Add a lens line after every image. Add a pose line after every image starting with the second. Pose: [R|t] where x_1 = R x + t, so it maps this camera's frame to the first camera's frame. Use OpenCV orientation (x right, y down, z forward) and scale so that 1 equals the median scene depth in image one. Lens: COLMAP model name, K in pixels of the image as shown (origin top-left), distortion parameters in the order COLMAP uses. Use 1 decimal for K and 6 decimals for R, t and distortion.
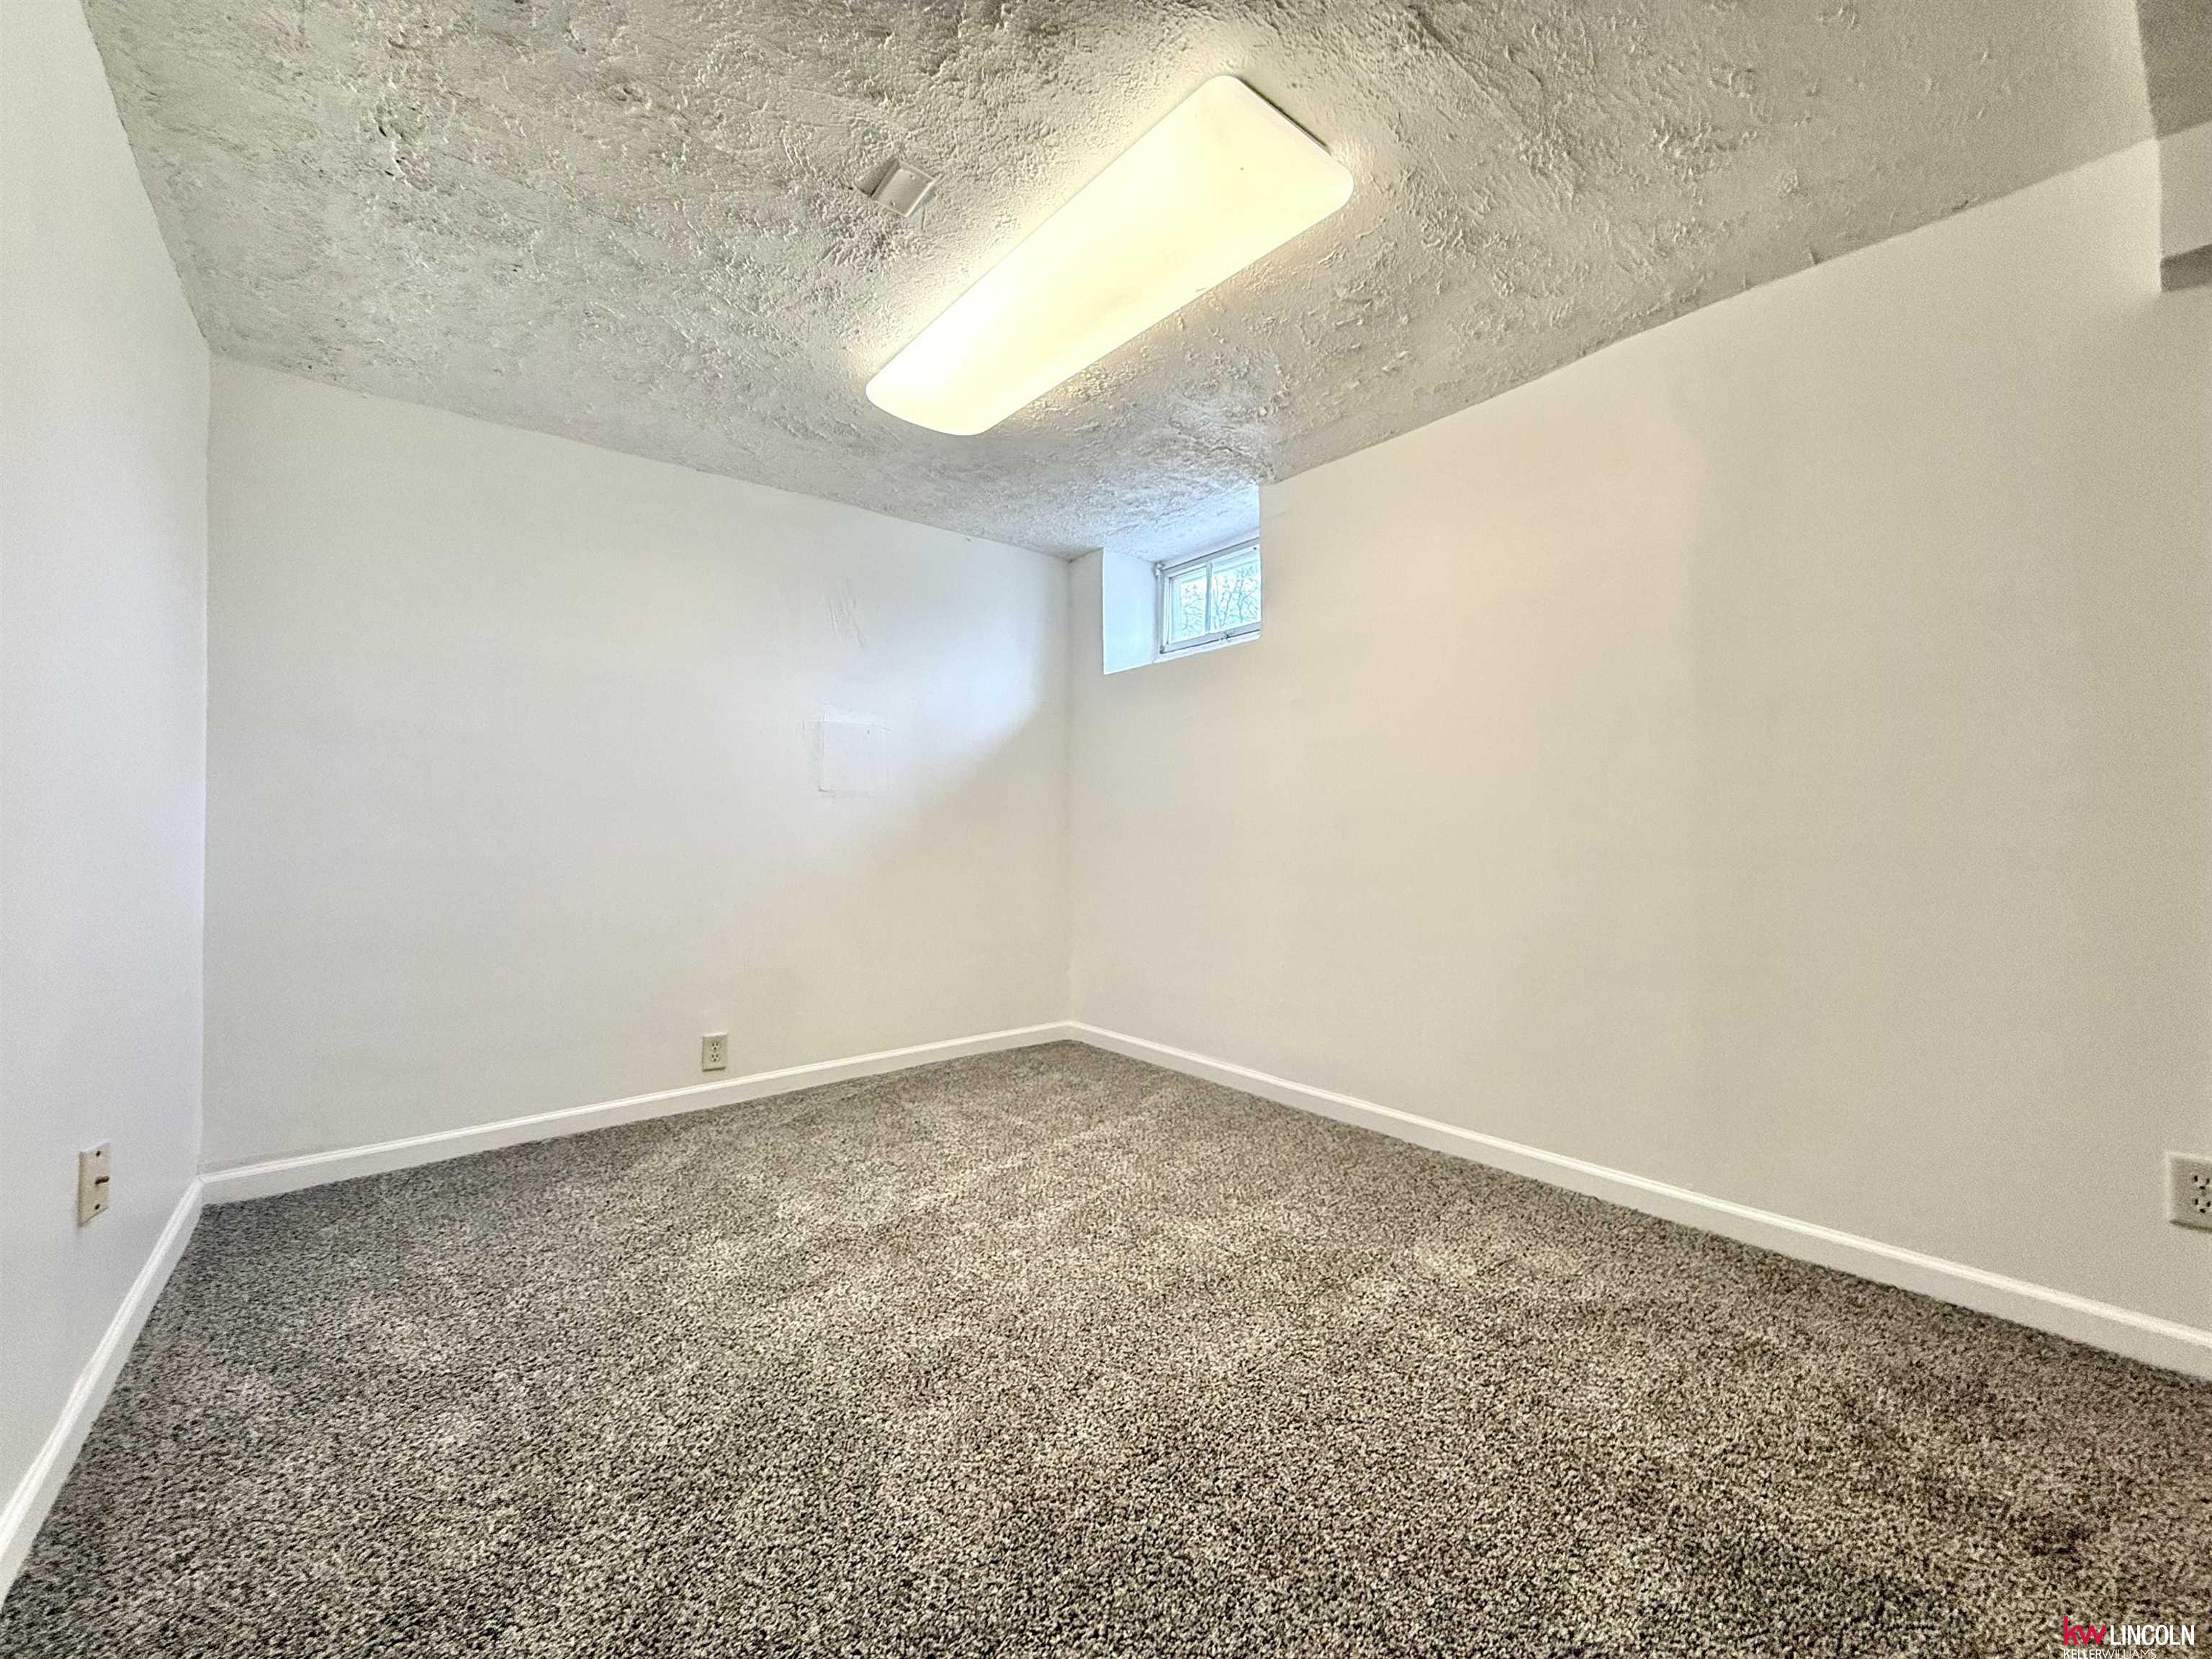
lens RADIAL K [[883.7, 0, 1097.9], [0, 883.7, 832.1], [0, 0, 1]] dist [-0.000008, 0.000023]
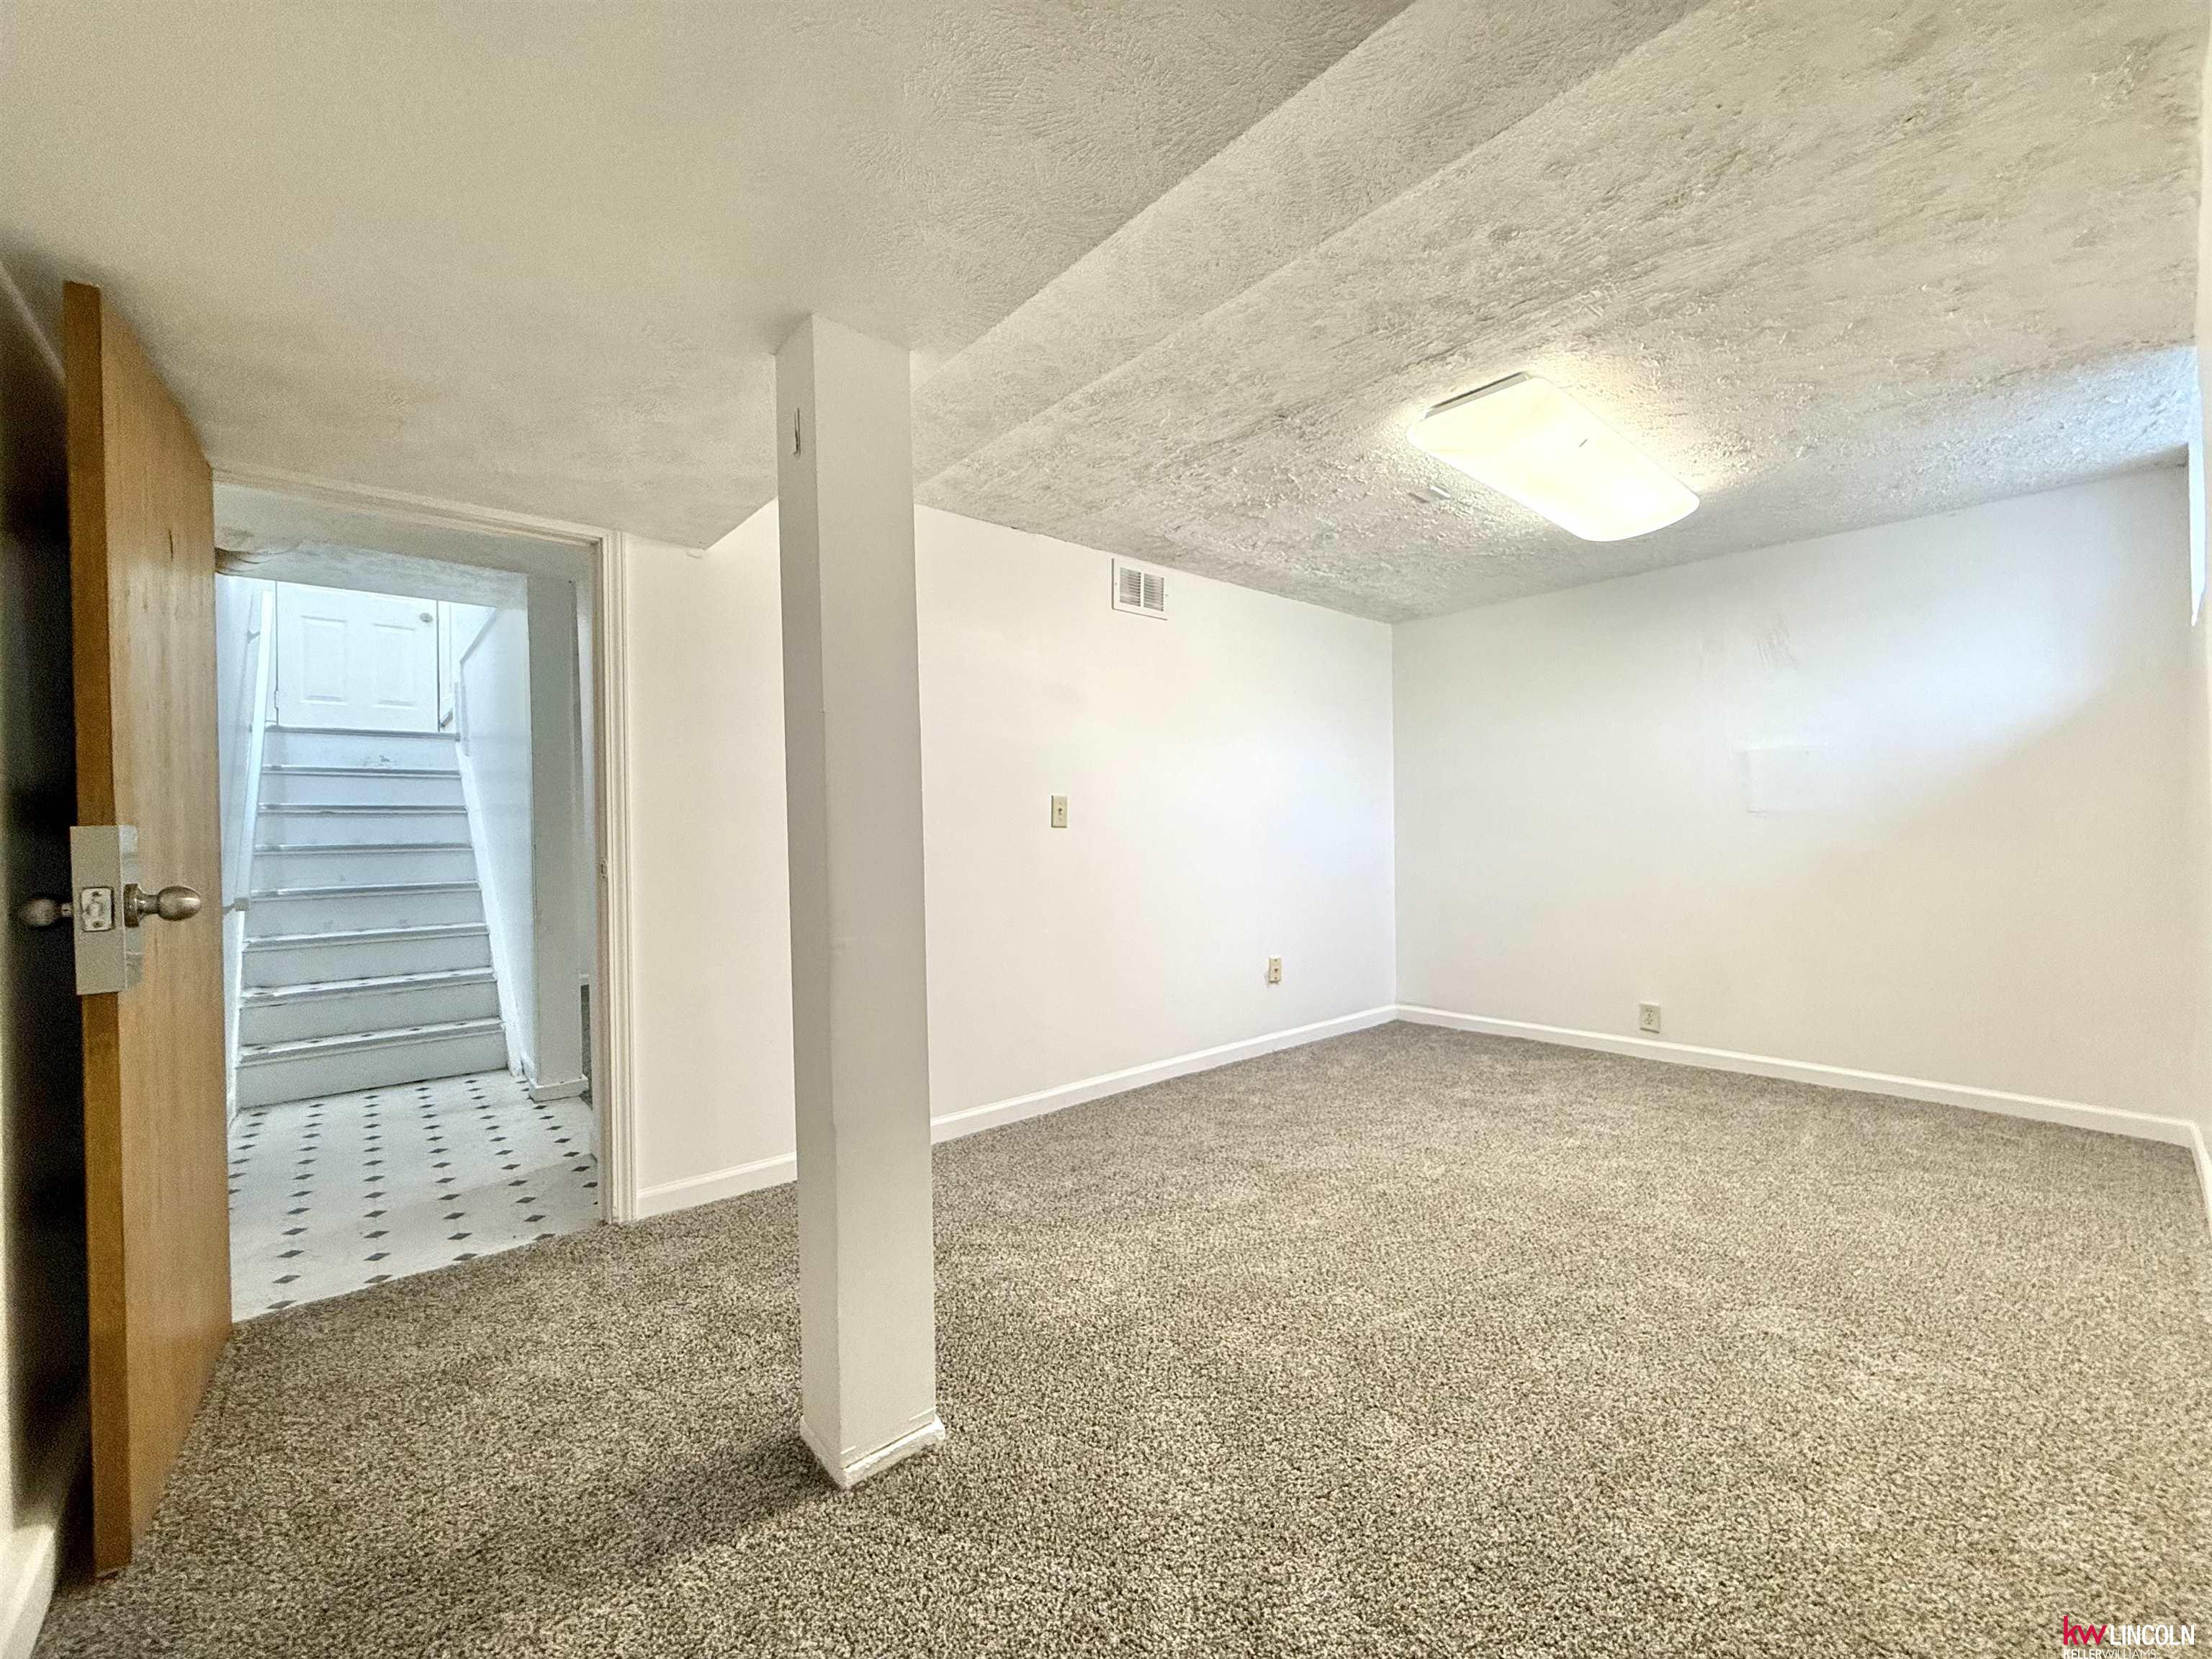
lens RADIAL K [[883.7, 0, 1097.9], [0, 883.7, 832.1], [0, 0, 1]] dist [-0.000008, 0.000023]
pose [[0.032150, -0.002135, -0.999481, 0.912752], [0.010333, 0.999945, -0.001804, -0.031678], [0.999430, -0.010270, 0.032171, 0.164042]]
